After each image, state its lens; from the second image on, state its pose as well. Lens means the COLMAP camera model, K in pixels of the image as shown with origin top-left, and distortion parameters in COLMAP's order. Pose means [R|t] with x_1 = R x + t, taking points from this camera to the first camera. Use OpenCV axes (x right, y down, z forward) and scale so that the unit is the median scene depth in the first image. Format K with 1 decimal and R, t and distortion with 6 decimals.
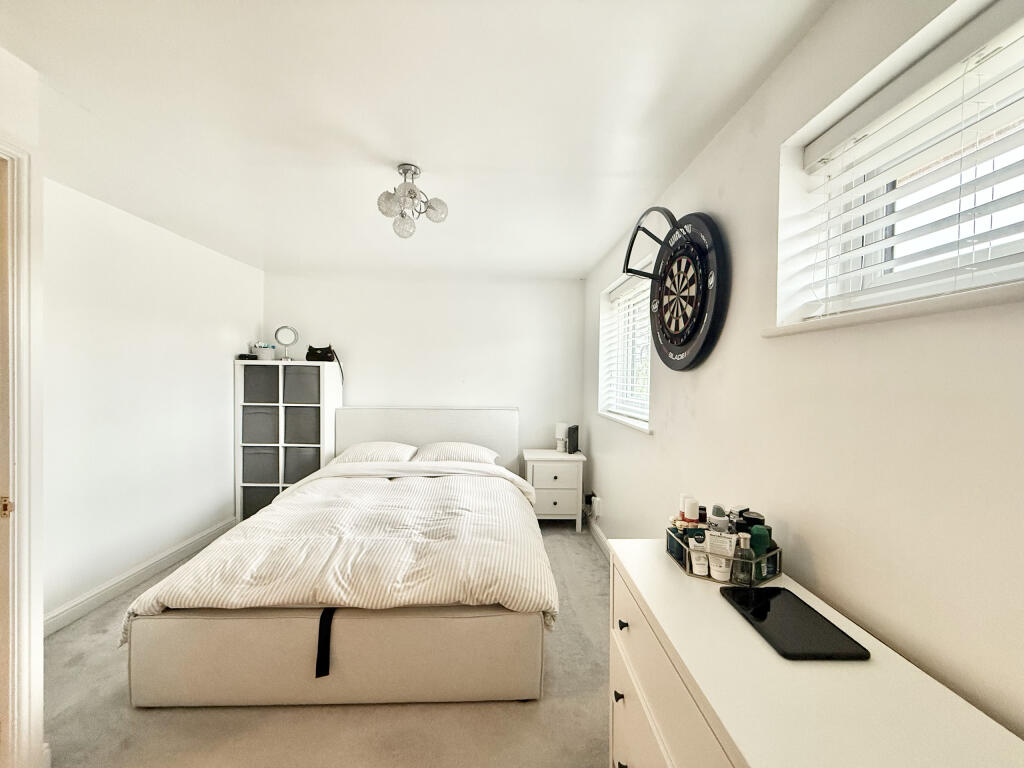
lens RADIAL K [[407.4, 0, 511.0], [0, 407.4, 382.3], [0, 0, 1]] dist [0.001392, -0.000111]
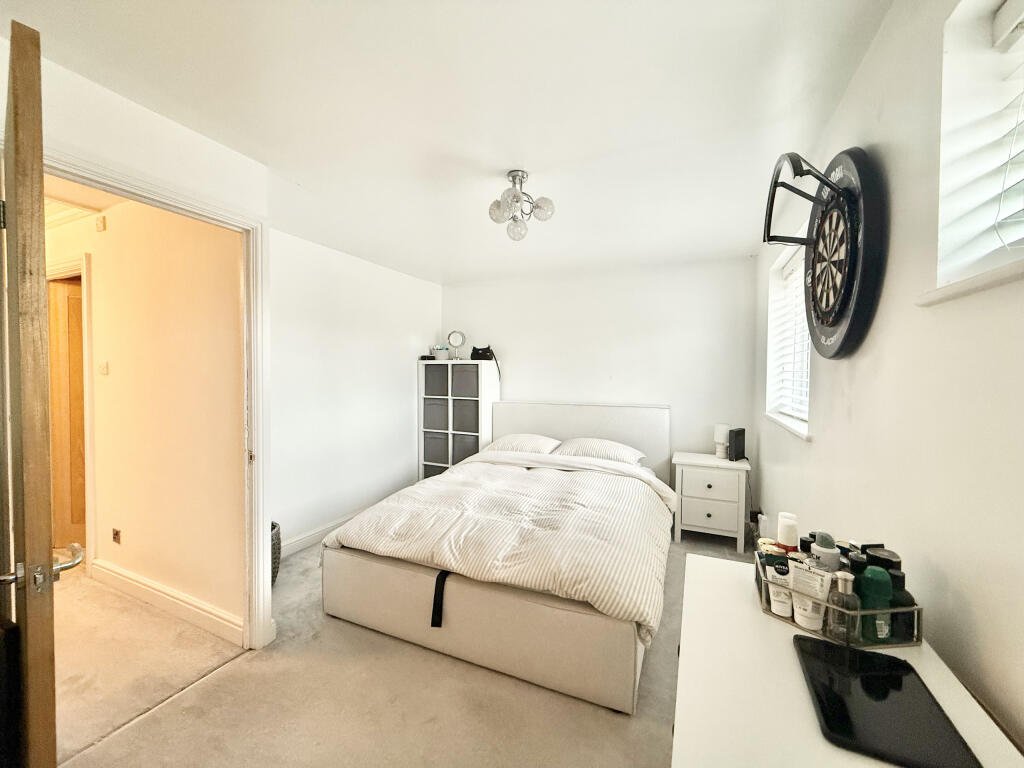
lens RADIAL K [[407.4, 0, 509.4], [0, 407.4, 382.4], [0, 0, 1]] dist [0.001392, -0.000111]
pose [[0.897038, 0.001703, -0.441950, 0.204273], [-0.000109, 0.999993, 0.003633, 0.013028], [0.441953, -0.003210, 0.897032, 0.039314]]
